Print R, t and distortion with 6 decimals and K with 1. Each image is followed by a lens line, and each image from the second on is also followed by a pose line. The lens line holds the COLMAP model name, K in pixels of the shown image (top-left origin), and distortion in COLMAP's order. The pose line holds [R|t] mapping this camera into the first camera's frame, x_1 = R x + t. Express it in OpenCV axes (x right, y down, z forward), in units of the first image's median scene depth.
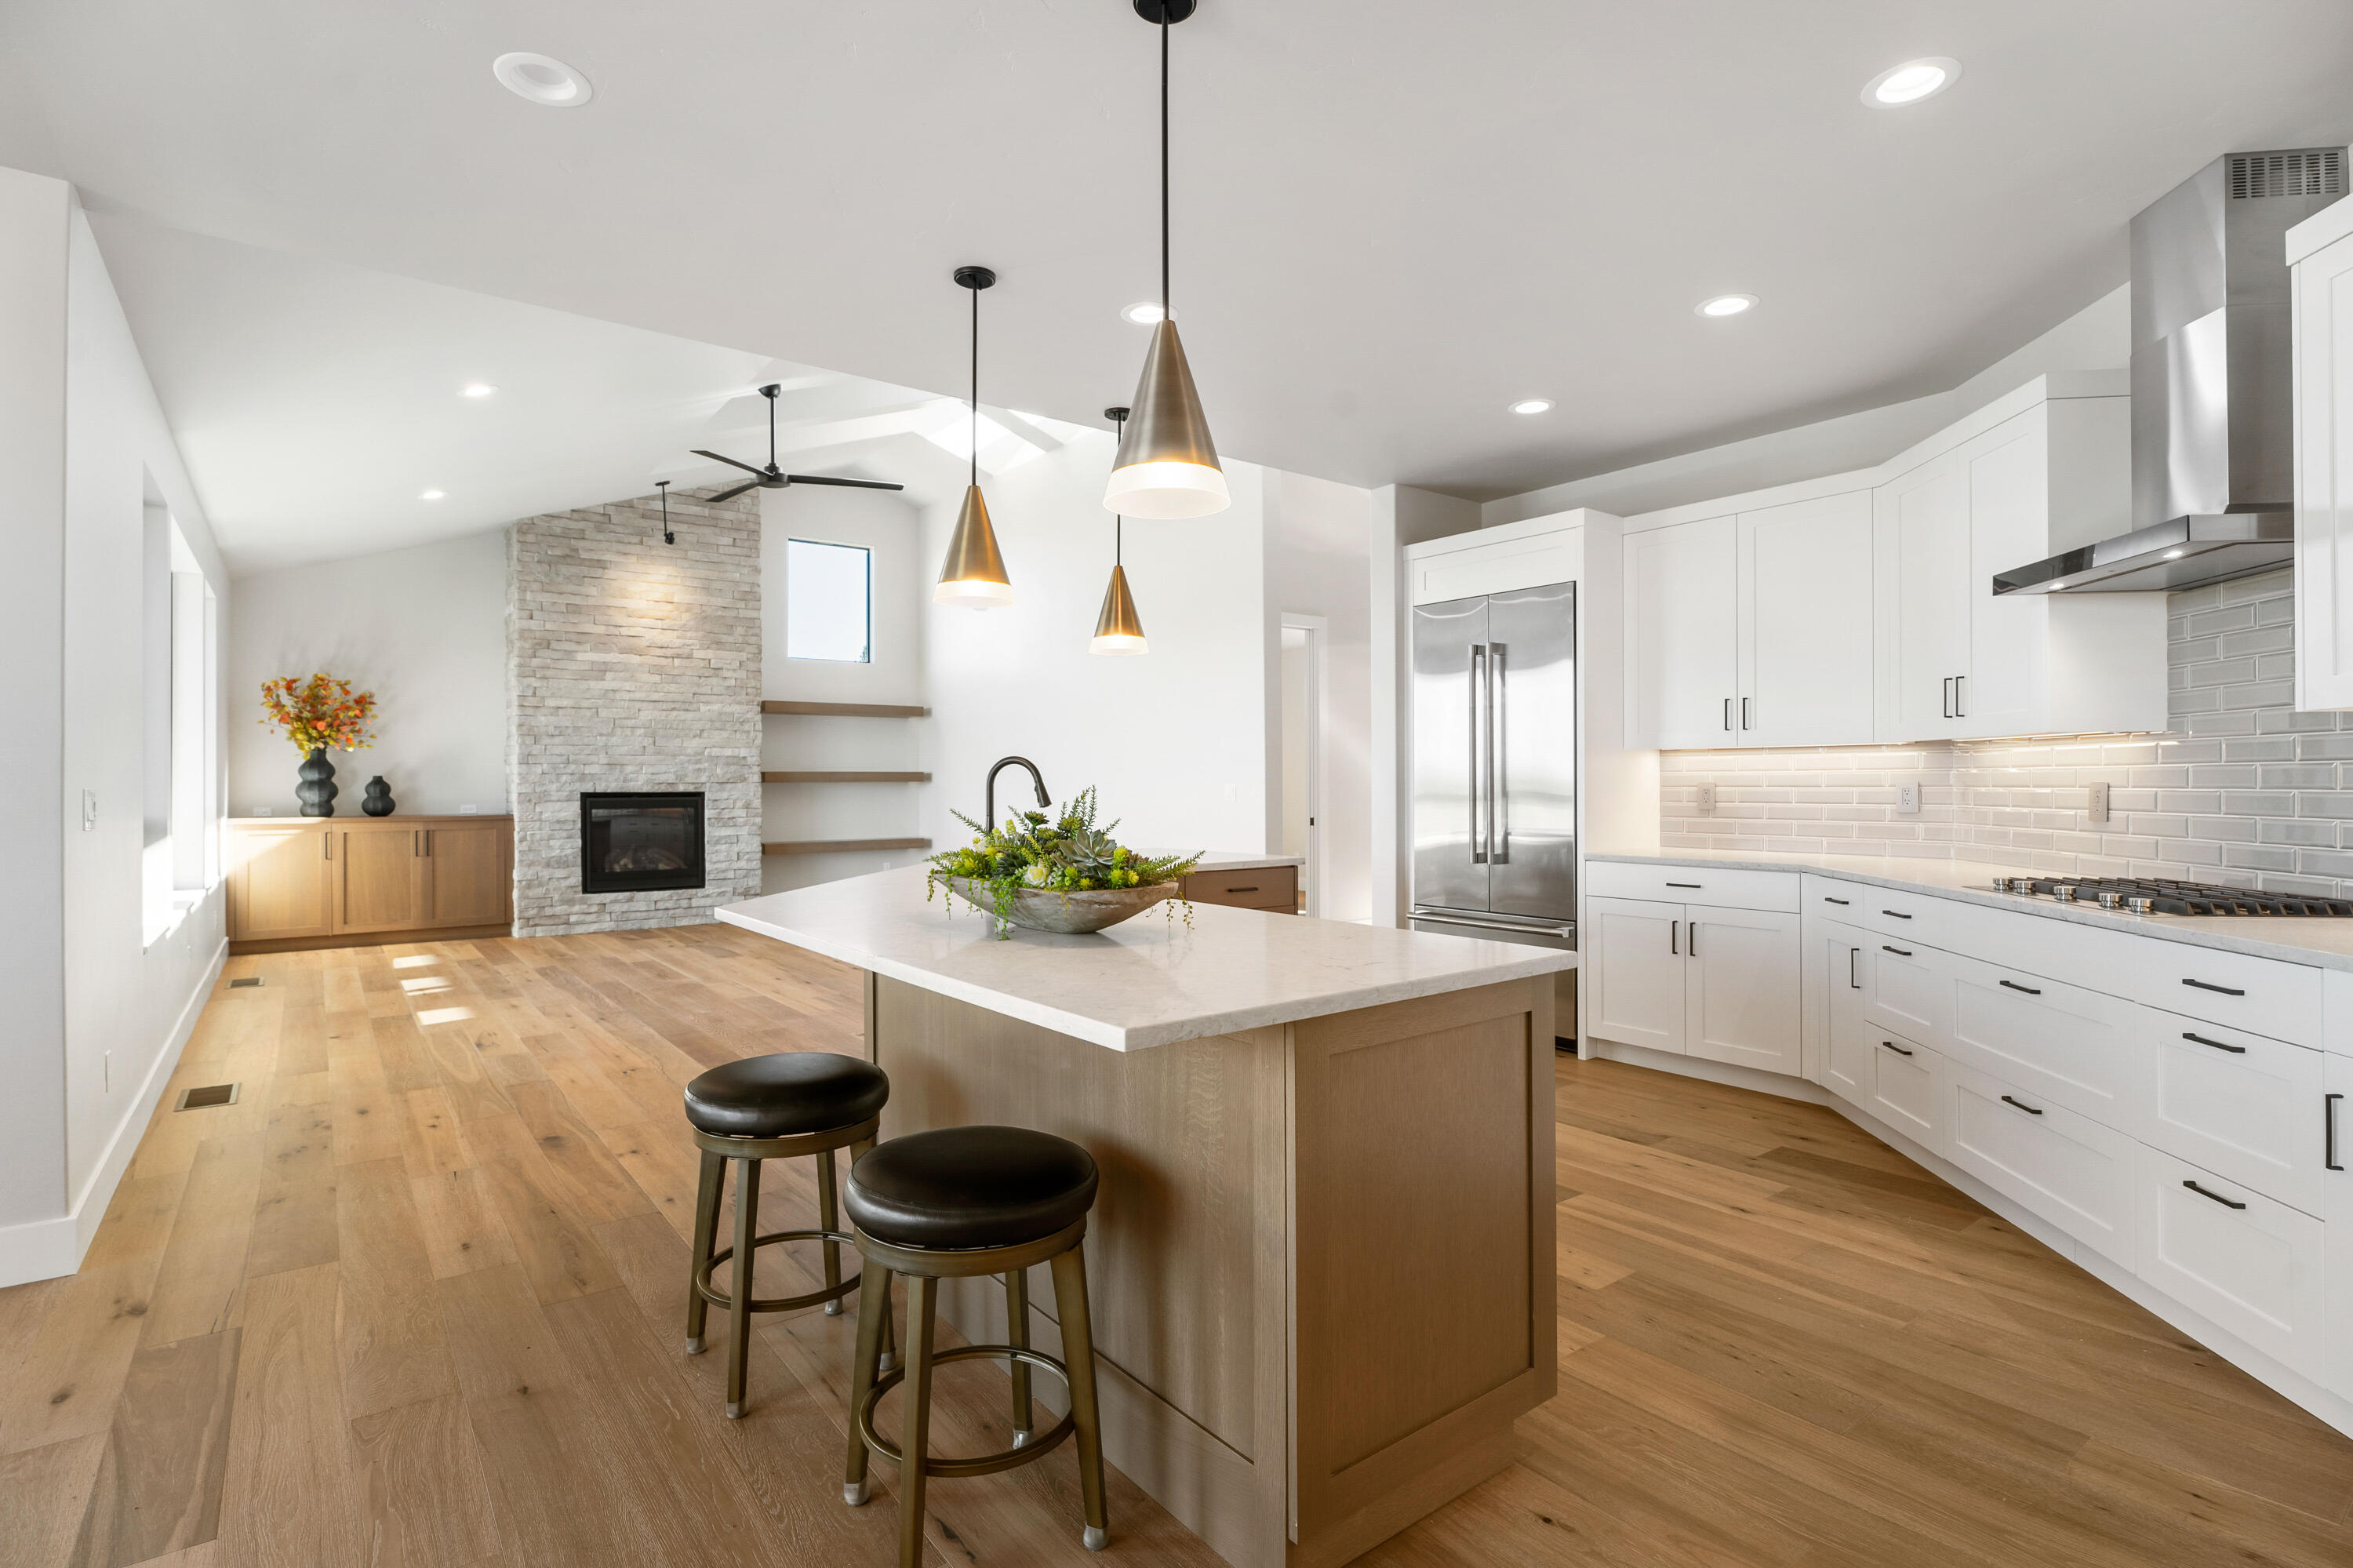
lens RADIAL K [[1099.1, 0, 1177.1], [0, 1099.1, 778.7], [0, 0, 1]] dist [-0.000052, 0.000318]
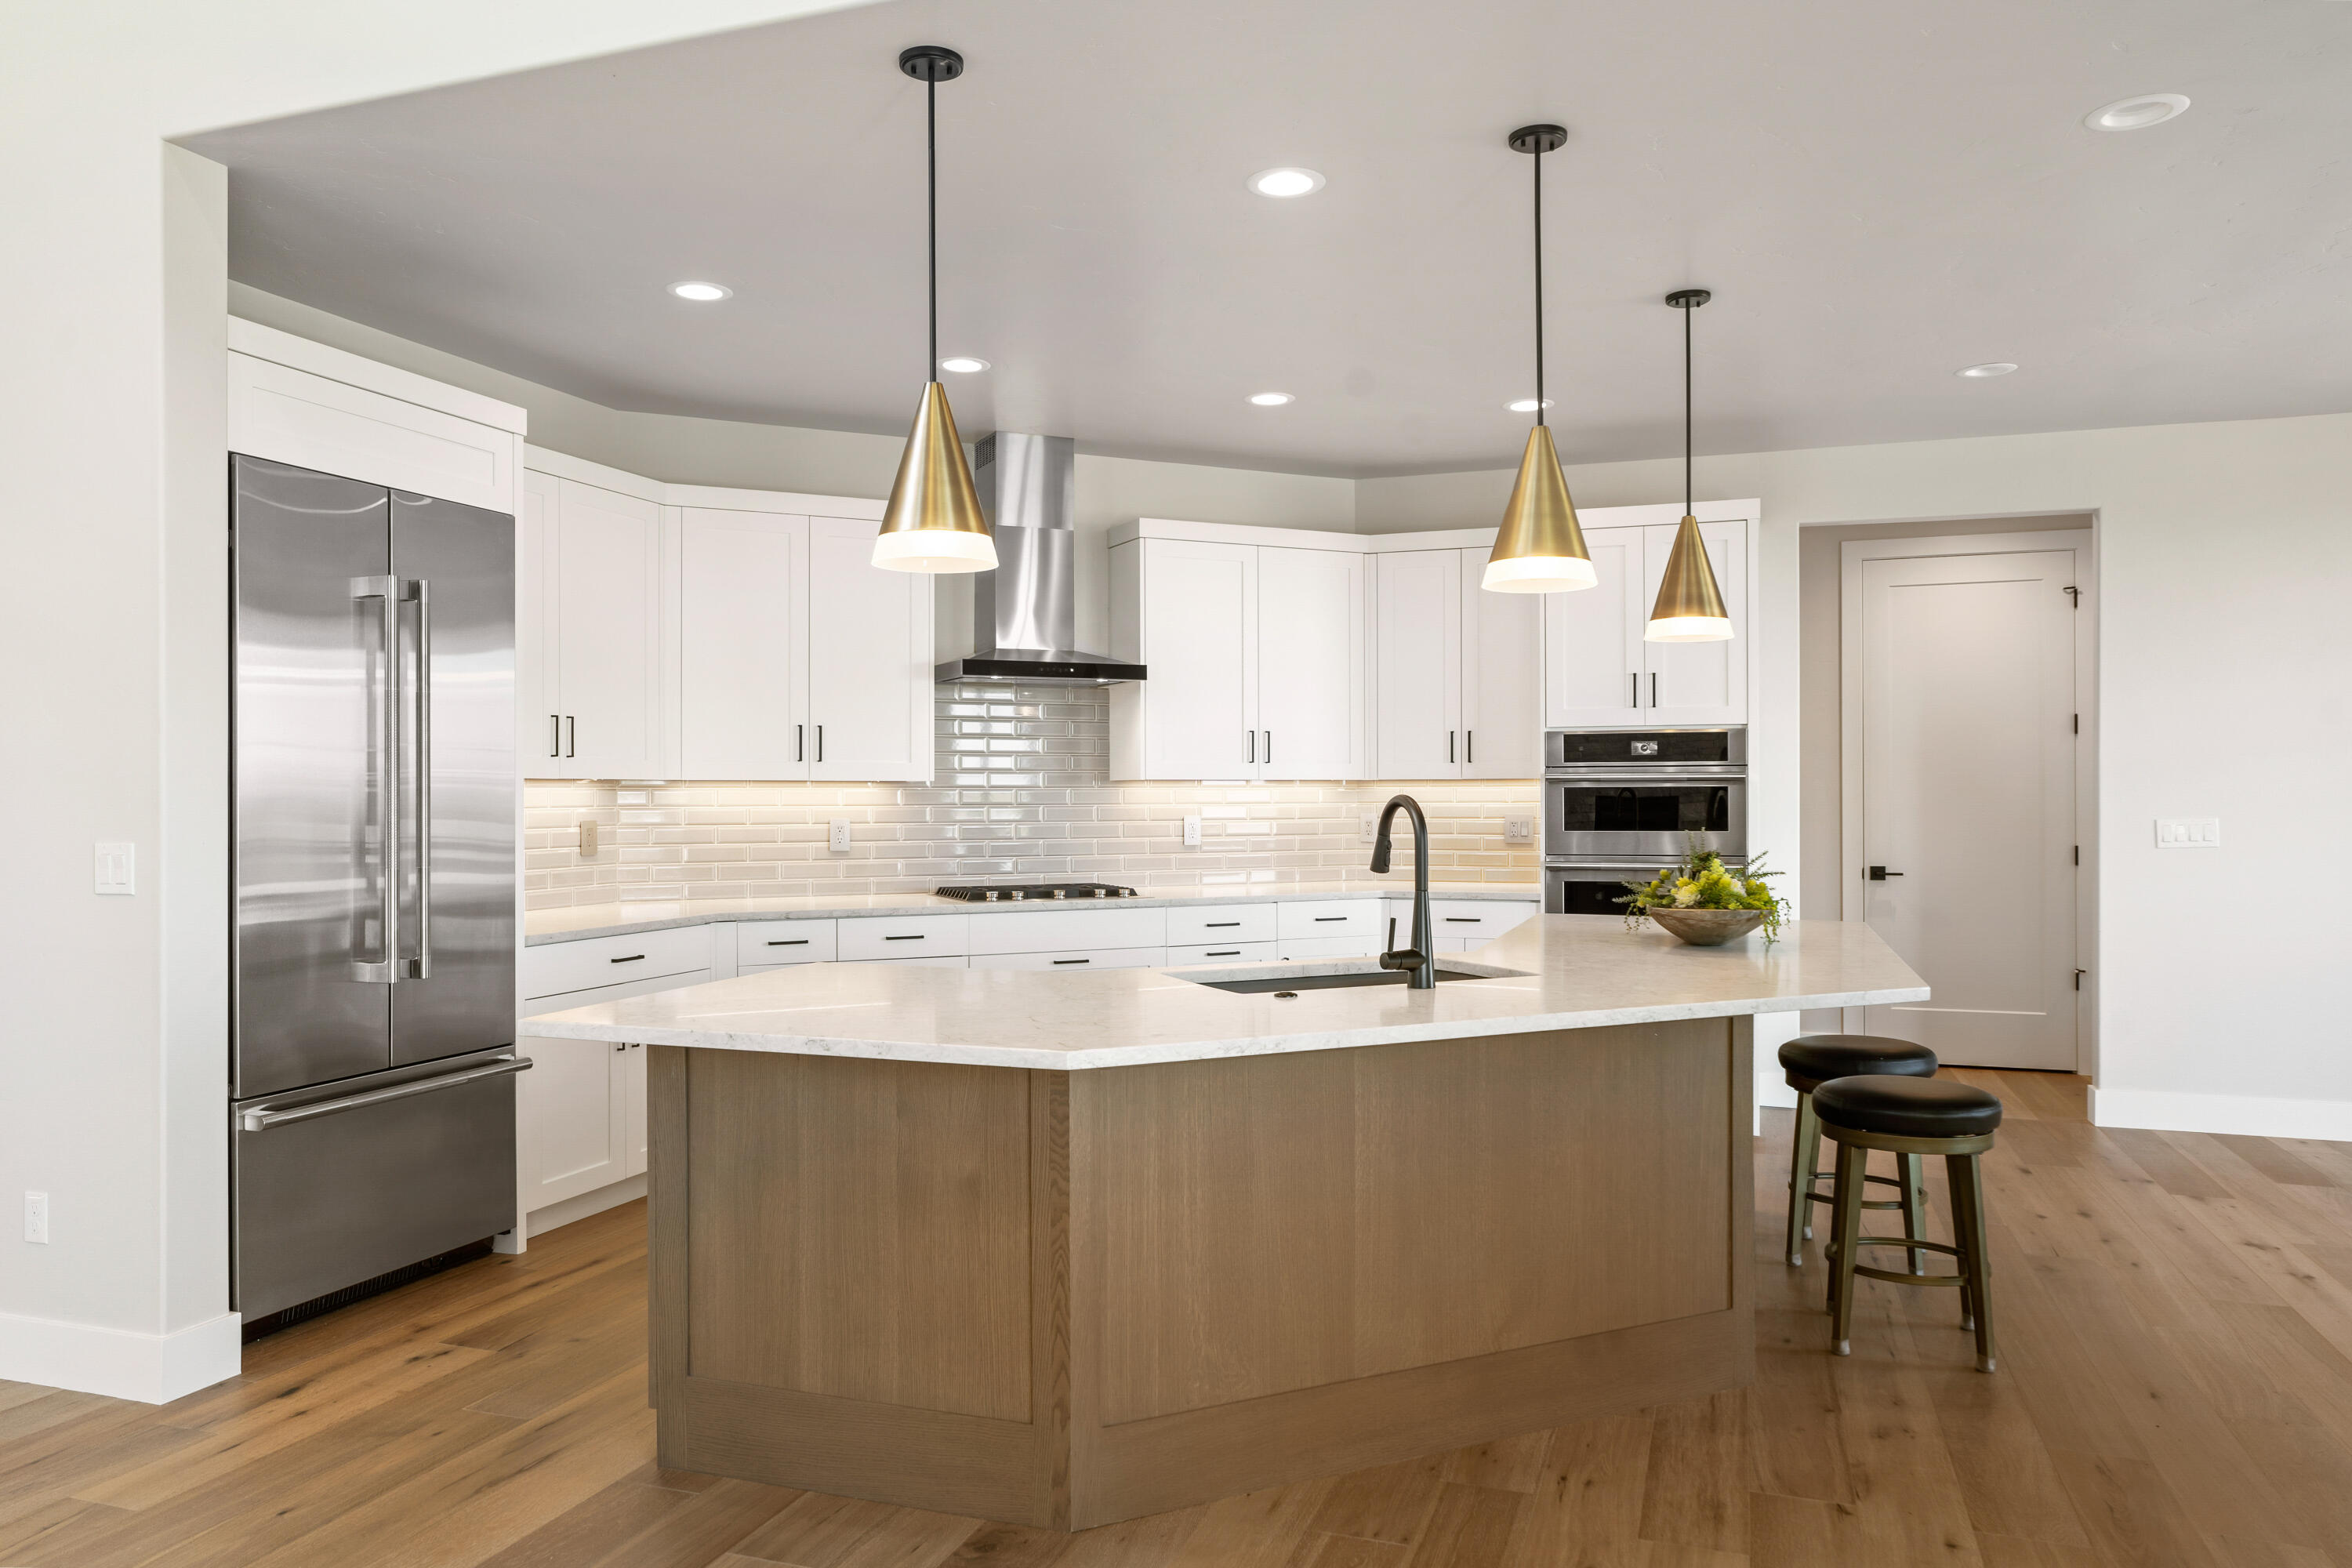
lens RADIAL K [[1590.0, 0, 1178.1], [0, 1590.0, 790.4], [0, 0, 1]] dist [-0.000064, 0.000006]
pose [[-0.531801, 0.007672, 0.846834, -0.897308], [0.001211, 0.999965, -0.008298, -0.009908], [-0.846868, -0.003387, -0.531792, 1.678867]]
